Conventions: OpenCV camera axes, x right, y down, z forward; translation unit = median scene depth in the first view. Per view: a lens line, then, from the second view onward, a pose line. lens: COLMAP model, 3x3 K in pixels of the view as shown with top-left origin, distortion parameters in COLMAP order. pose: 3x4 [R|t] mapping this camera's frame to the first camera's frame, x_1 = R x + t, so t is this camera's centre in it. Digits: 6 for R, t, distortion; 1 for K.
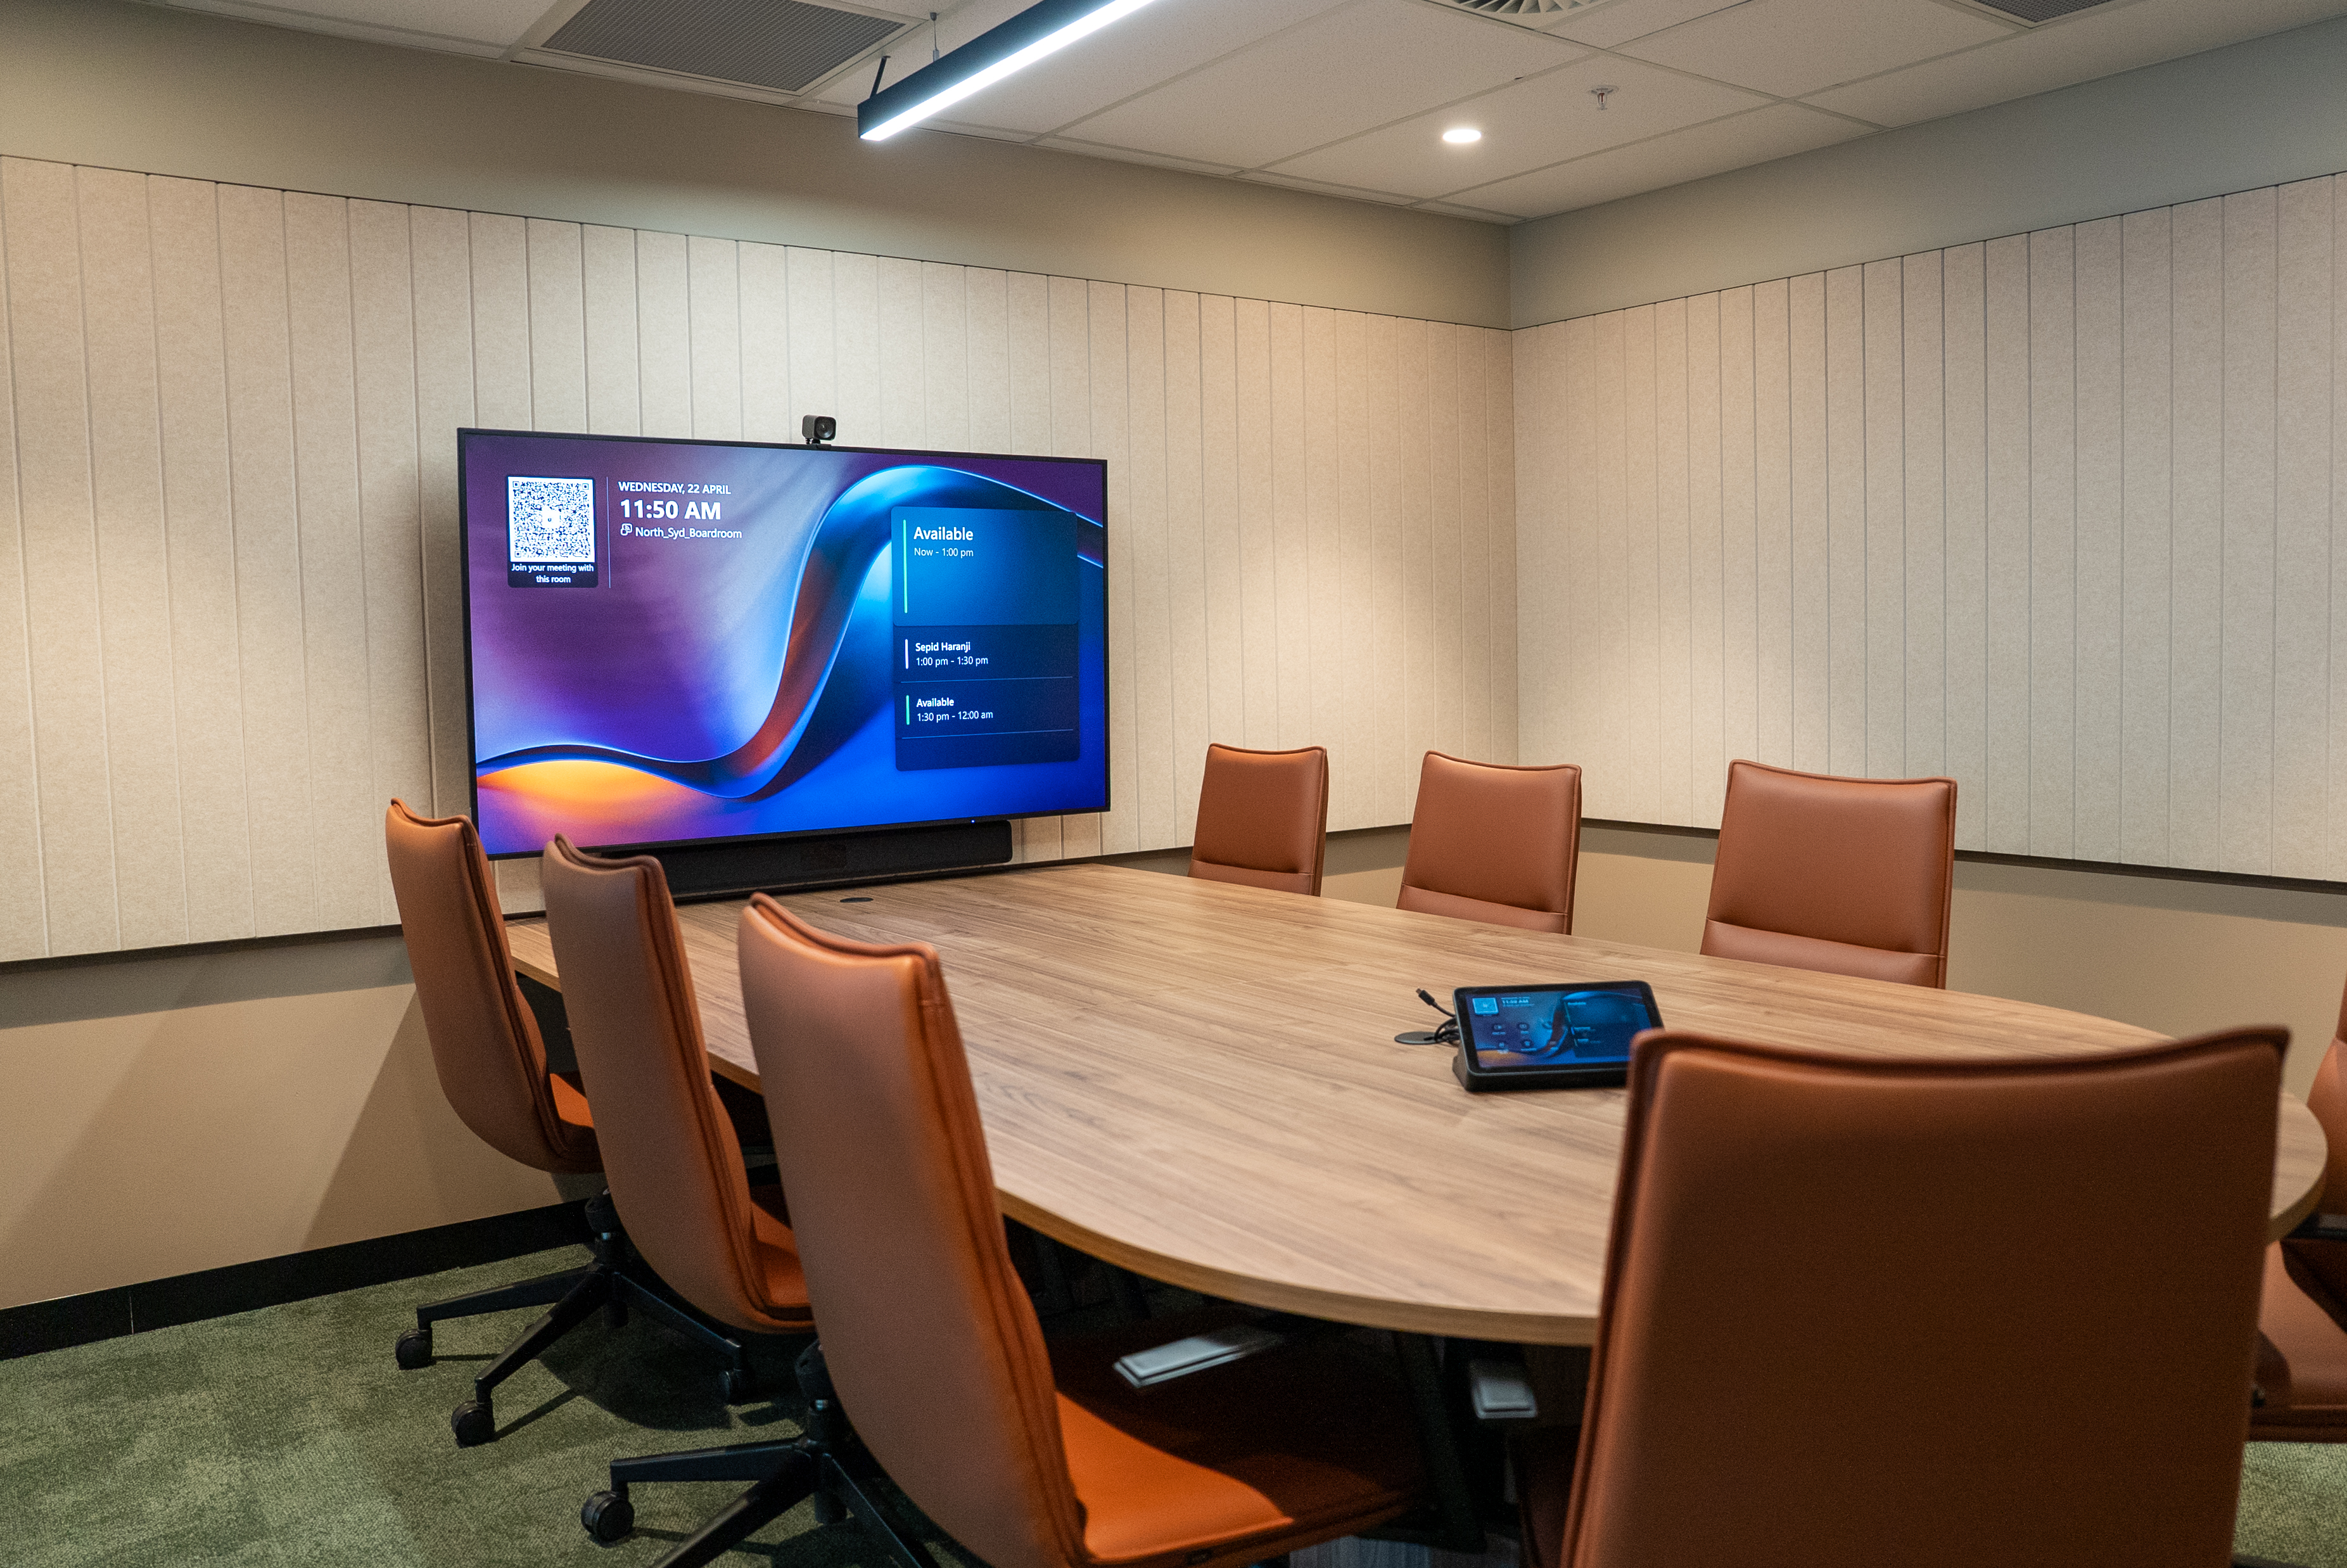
lens RADIAL K [[1908.4, 0, 1173.3], [0, 1908.4, 771.5], [0, 0, 1]] dist [0.056961, 0.011319]
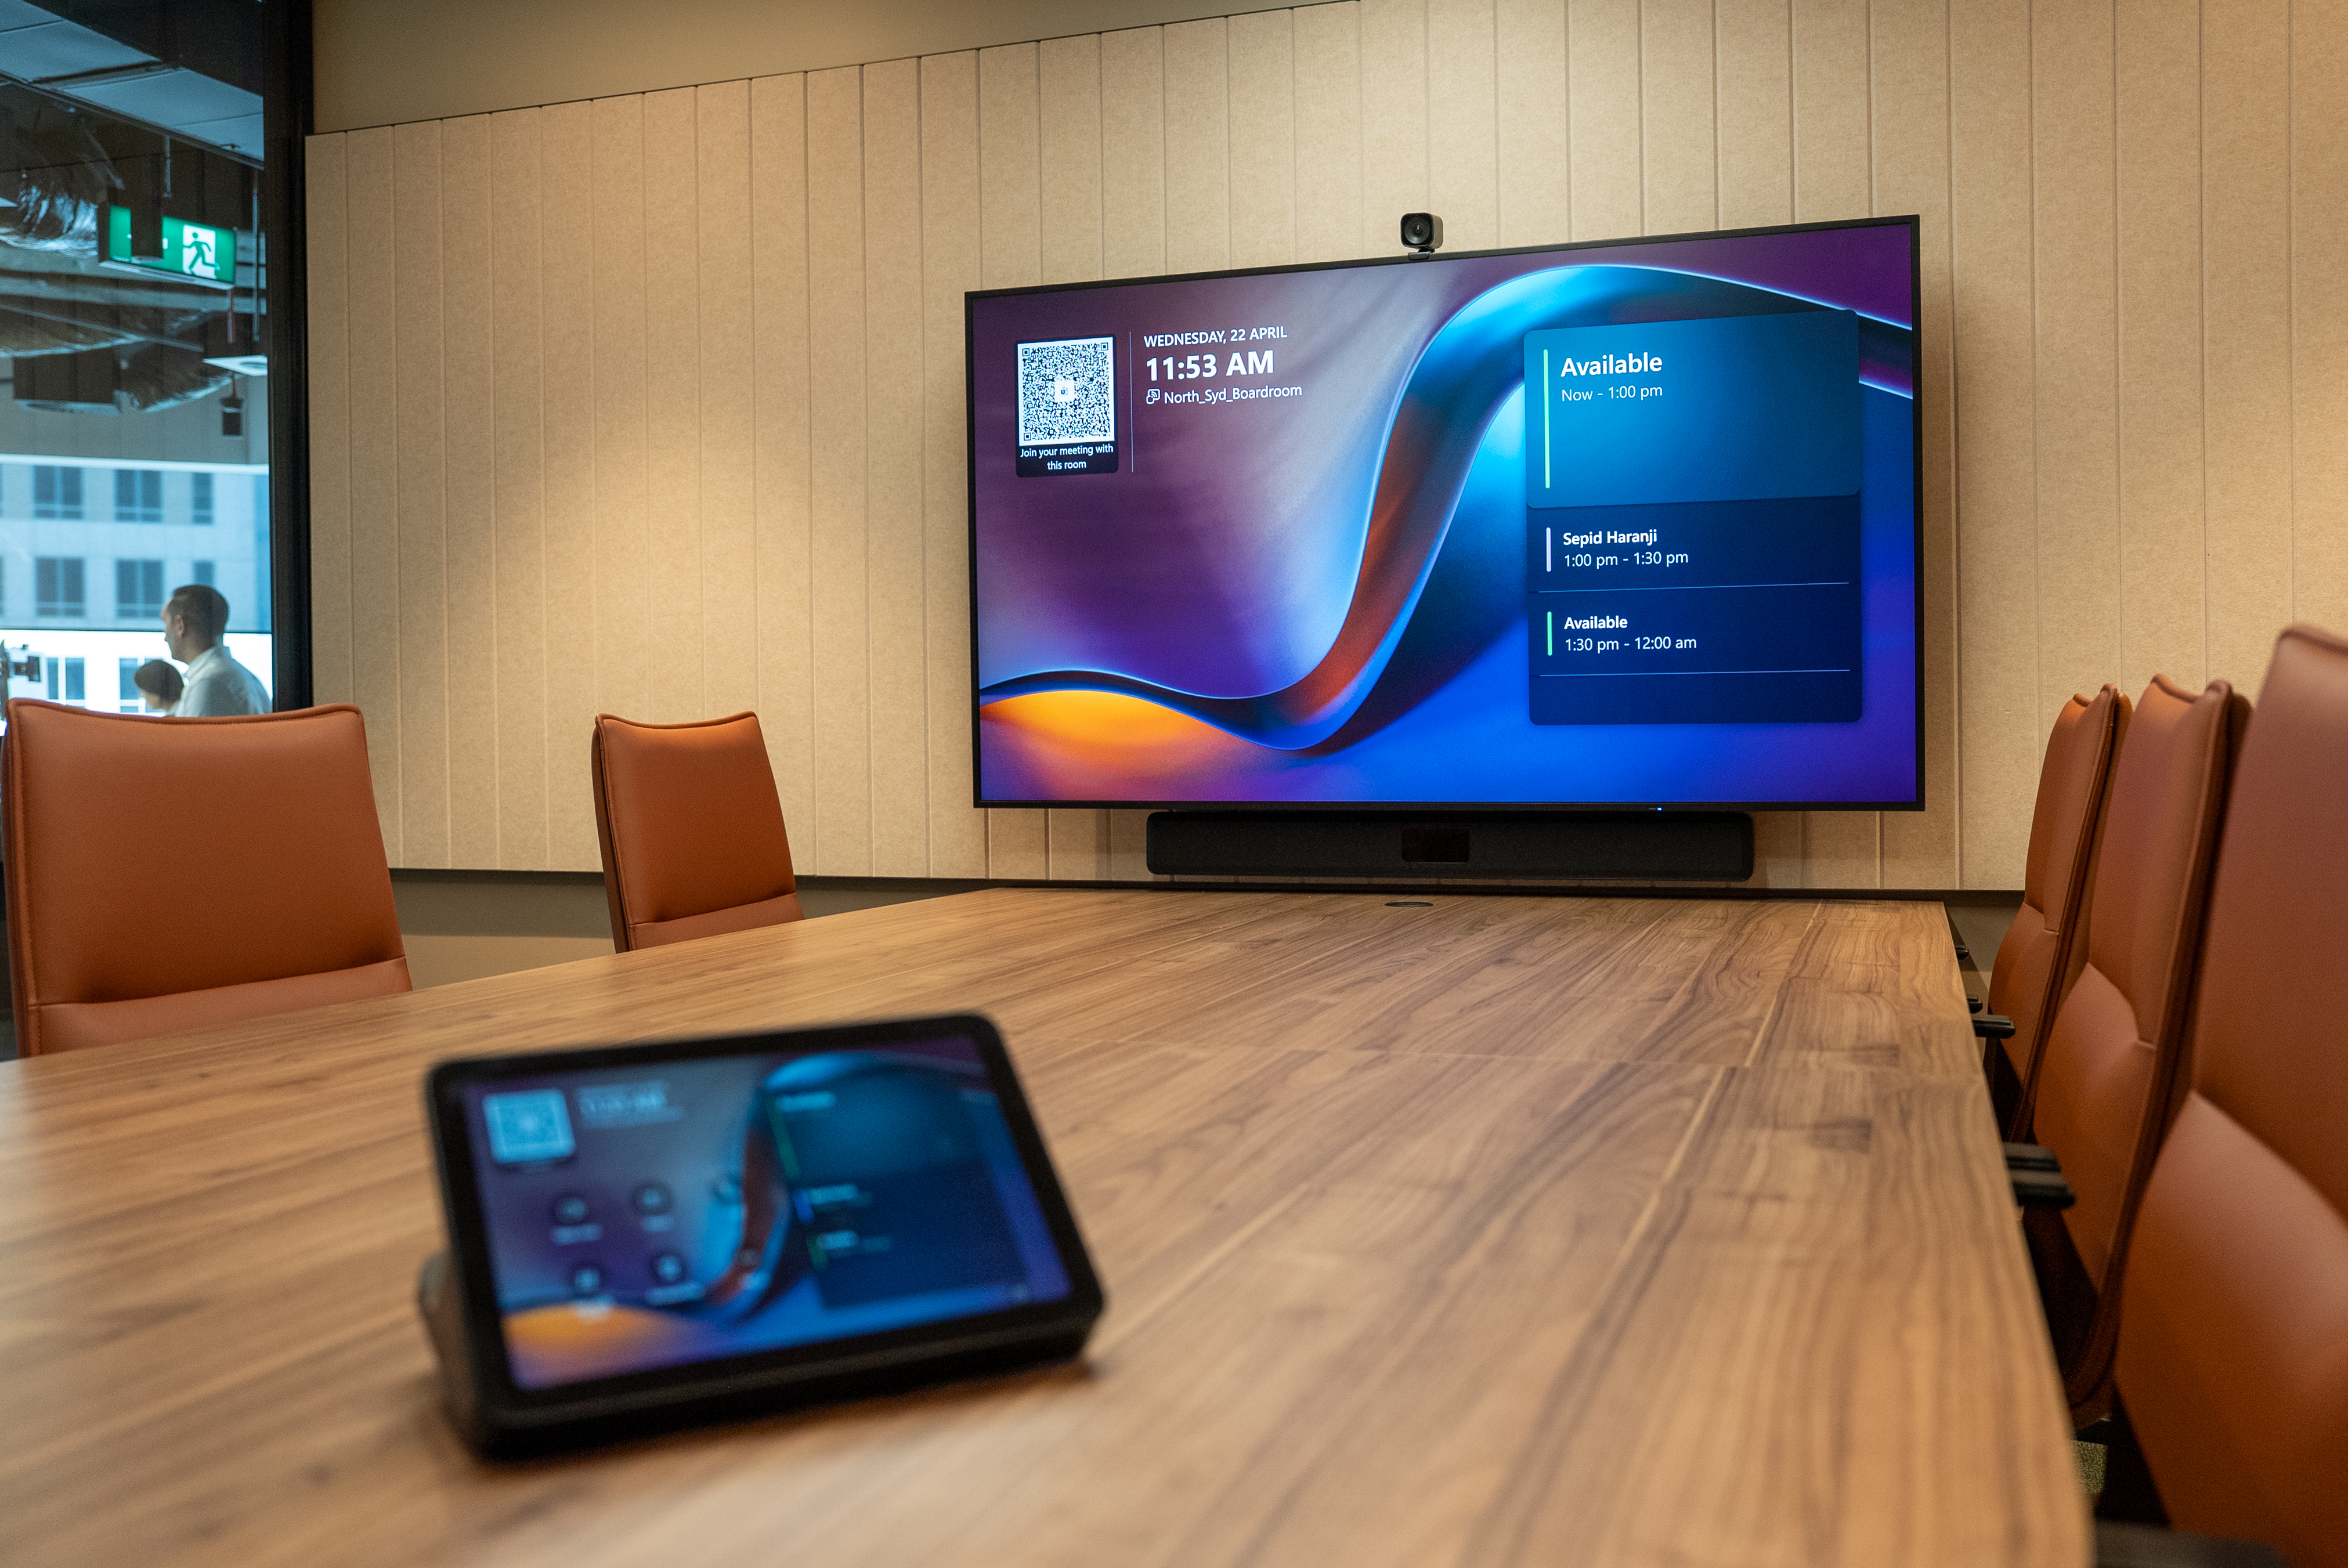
lens RADIAL K [[2072.9, 0, 1175.2], [0, 2072.9, 793.1], [0, 0, 1]] dist [-0.016226, 0.037987]
pose [[0.600118, 0.039970, -0.798912, 0.379571], [-0.057810, 0.998306, 0.006521, 0.027565], [0.797820, 0.042272, 0.601412, 0.480064]]
